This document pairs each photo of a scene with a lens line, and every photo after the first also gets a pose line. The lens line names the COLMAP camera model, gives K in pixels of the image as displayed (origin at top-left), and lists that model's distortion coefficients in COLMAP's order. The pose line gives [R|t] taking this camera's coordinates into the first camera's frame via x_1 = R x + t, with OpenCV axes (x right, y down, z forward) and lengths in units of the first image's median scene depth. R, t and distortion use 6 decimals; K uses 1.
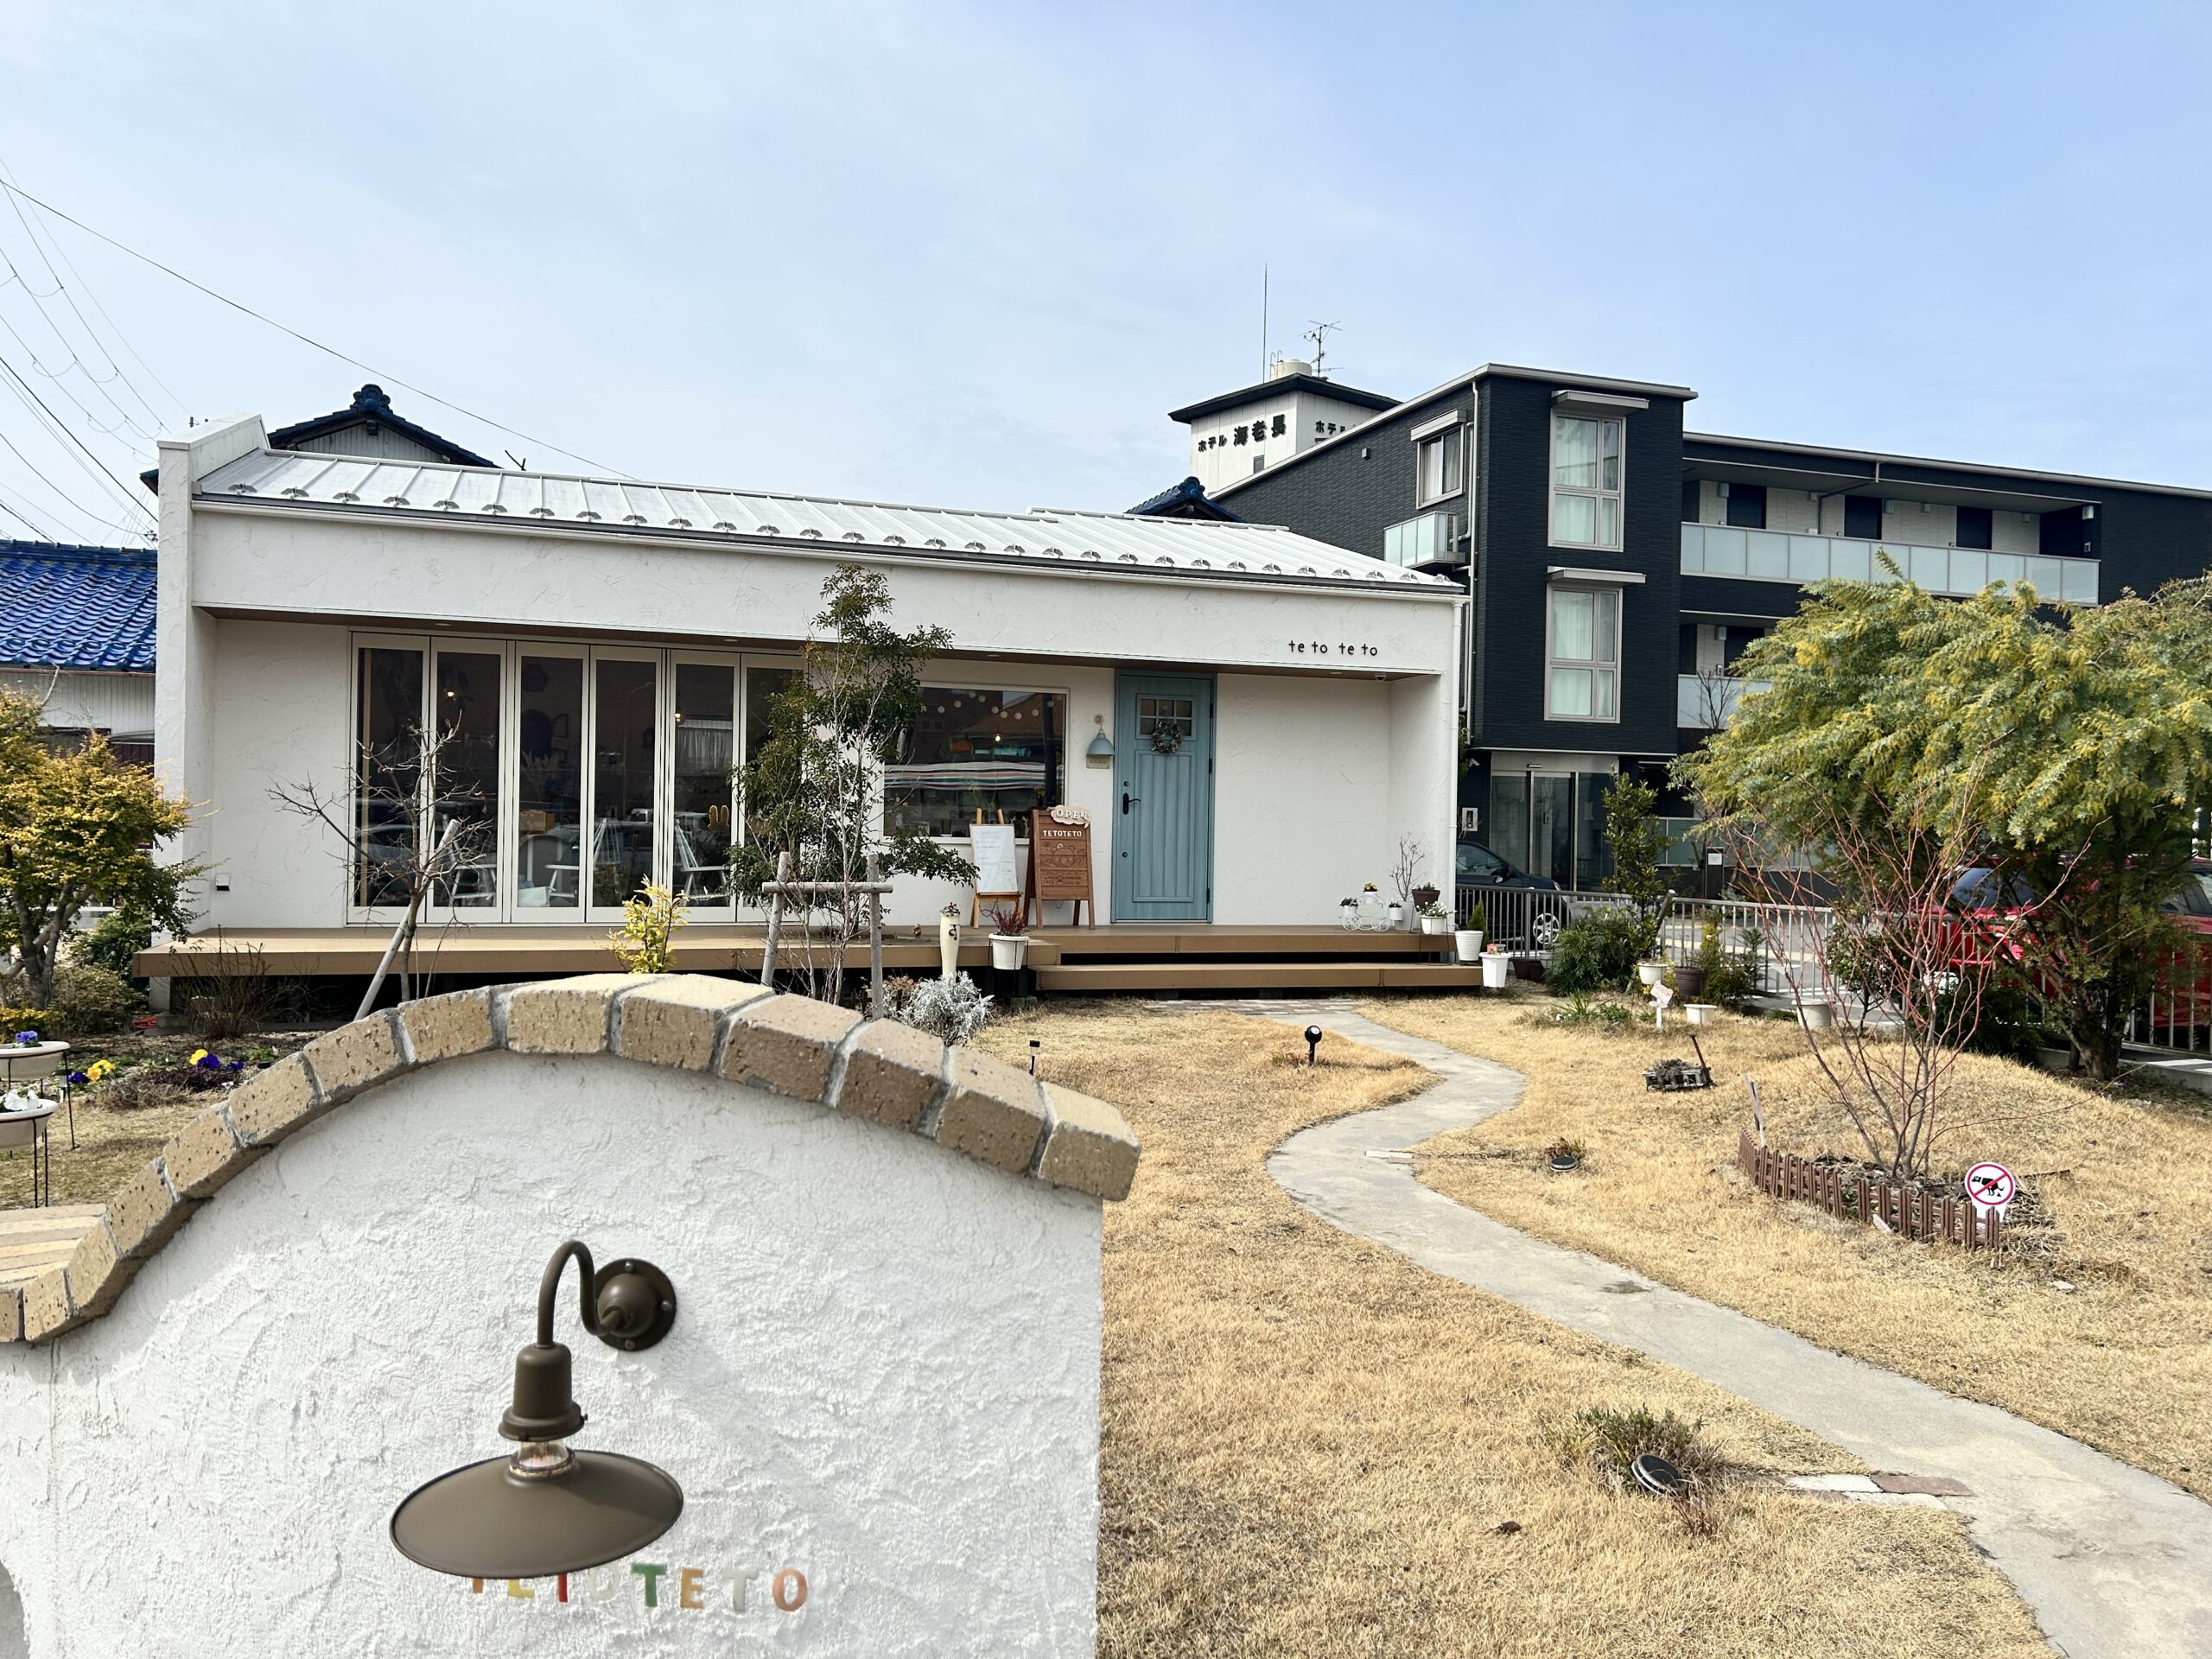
lens RADIAL K [[1859.2, 0, 1173.4], [0, 1859.2, 878.3], [0, 0, 1]] dist [0.098239, -0.159027]
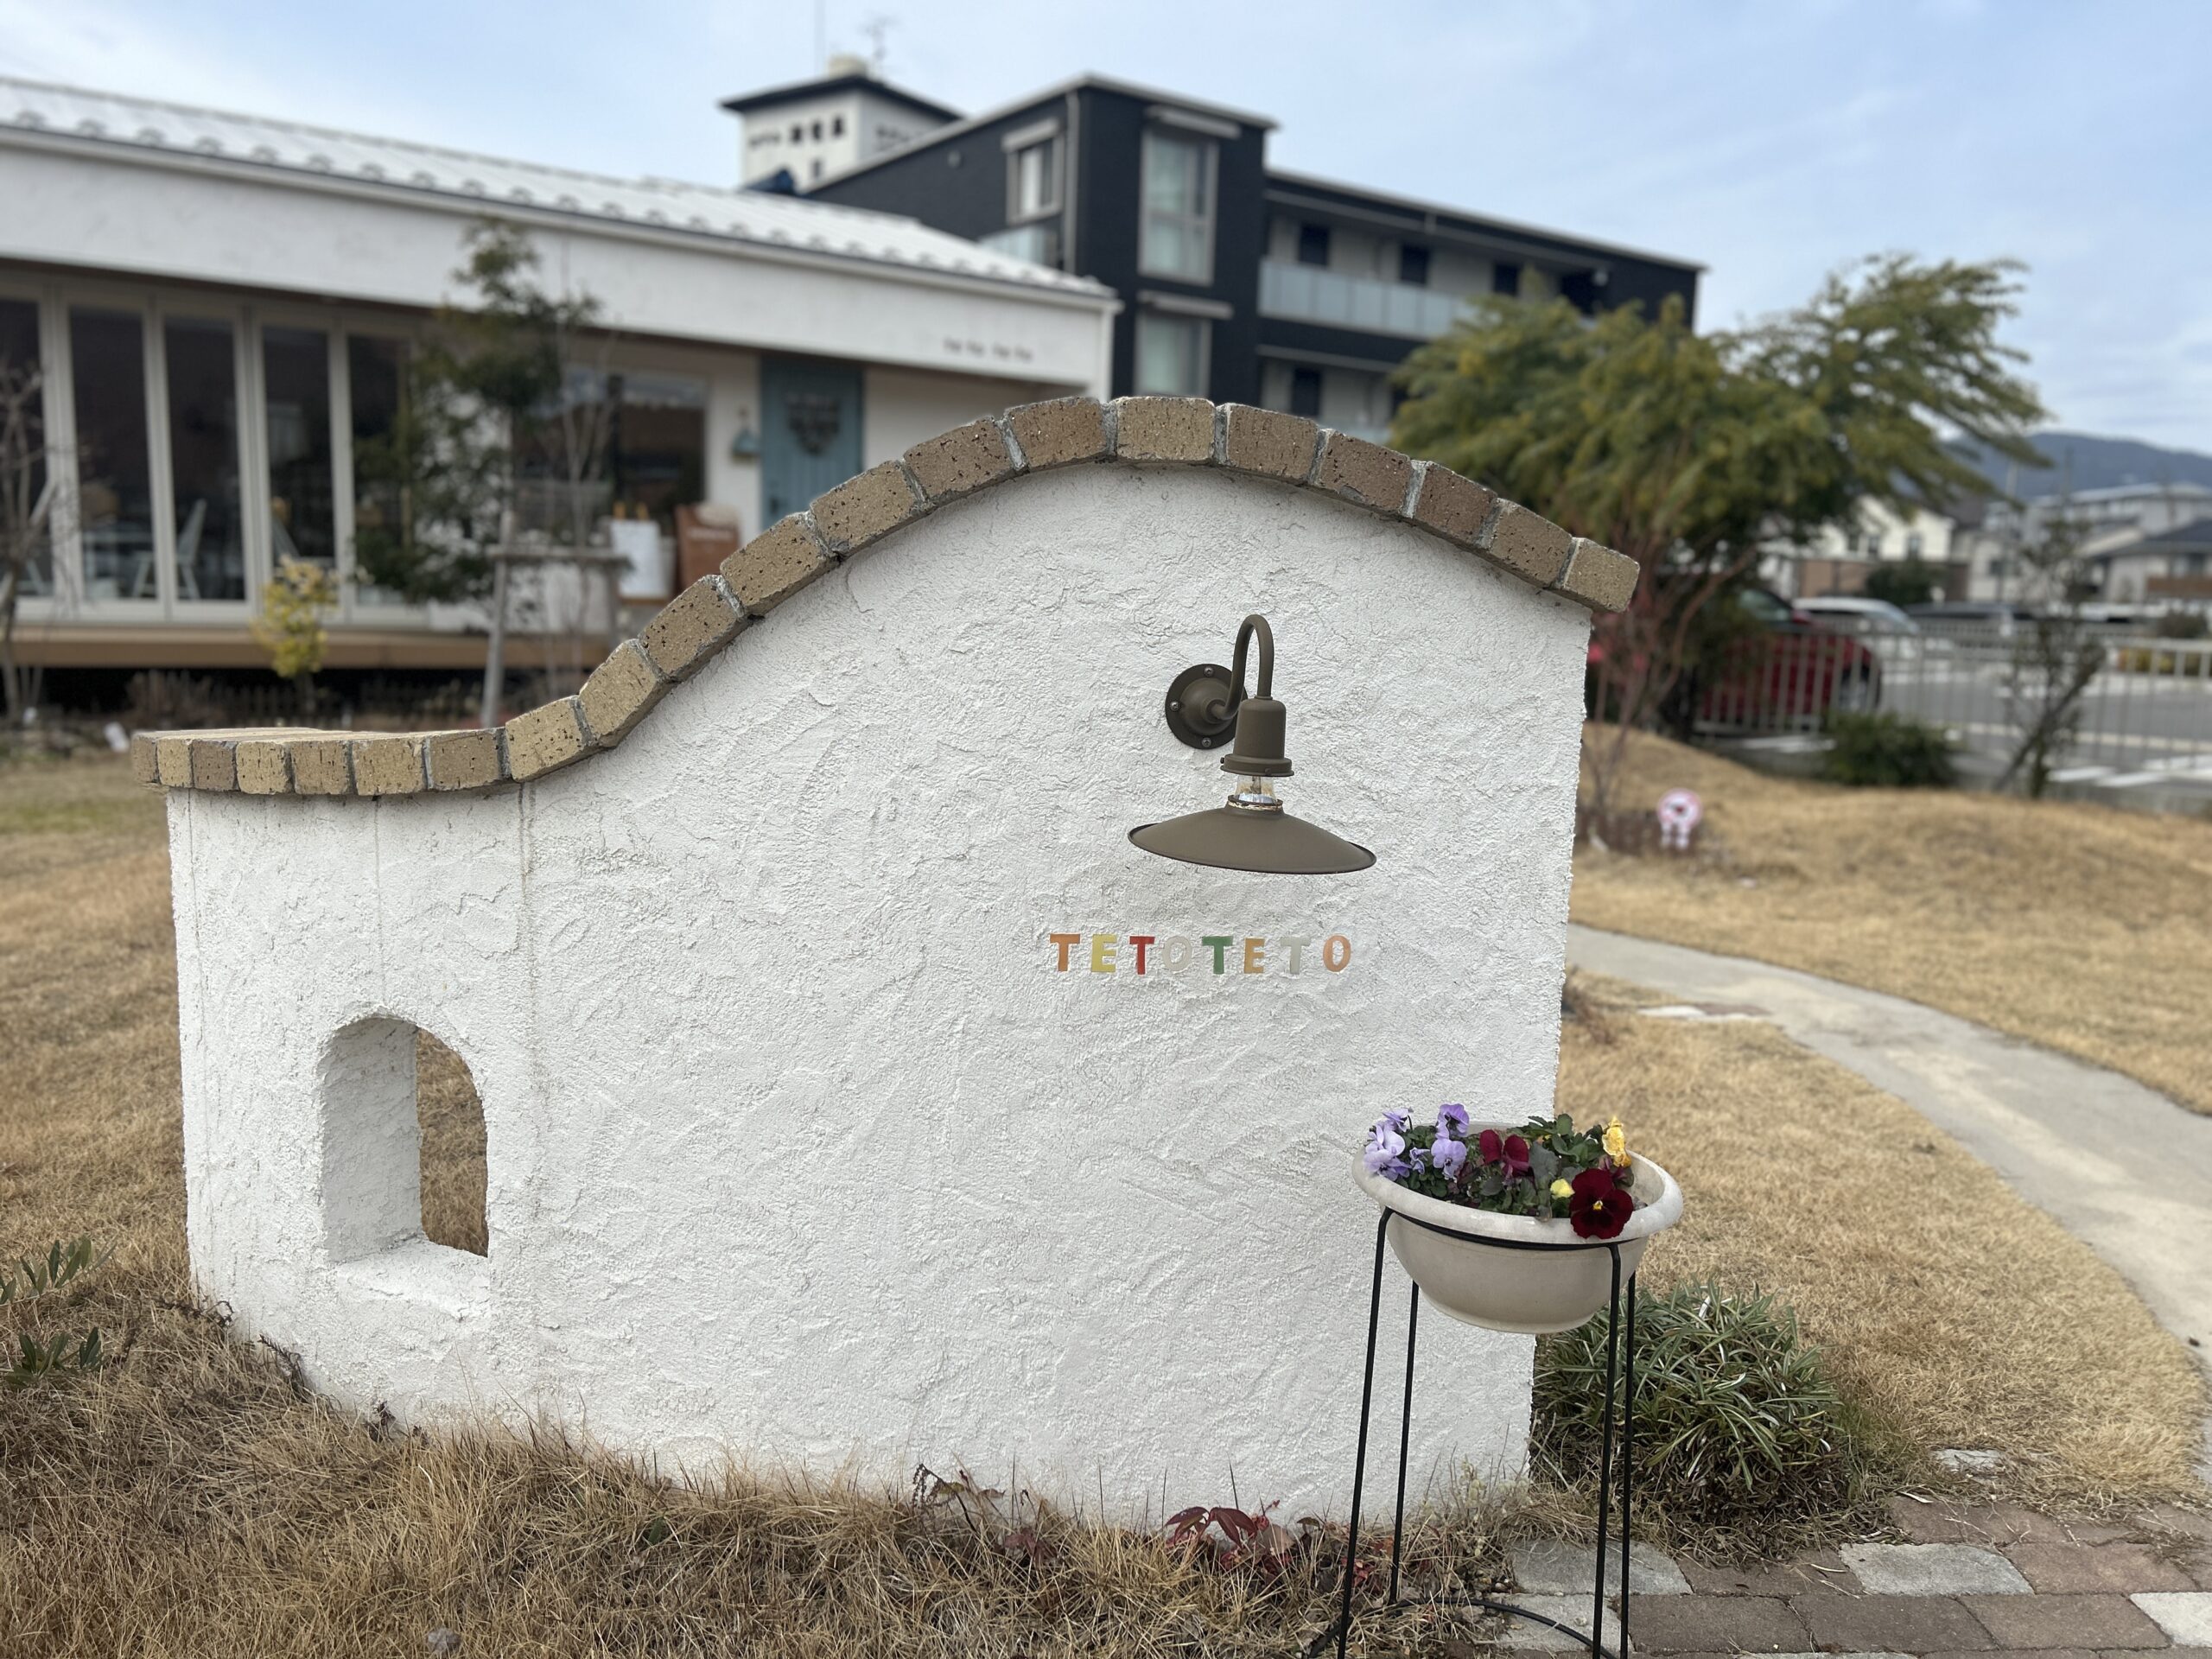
lens RADIAL K [[1819.5, 0, 1105.3], [0, 1819.5, 982.9], [0, 0, 1]] dist [0.128390, -0.200473]
pose [[0.954495, -0.041592, 0.295314, -0.633767], [-0.007188, 0.986731, 0.162204, 0.201682], [-0.298142, -0.156946, 0.941530, -0.021123]]
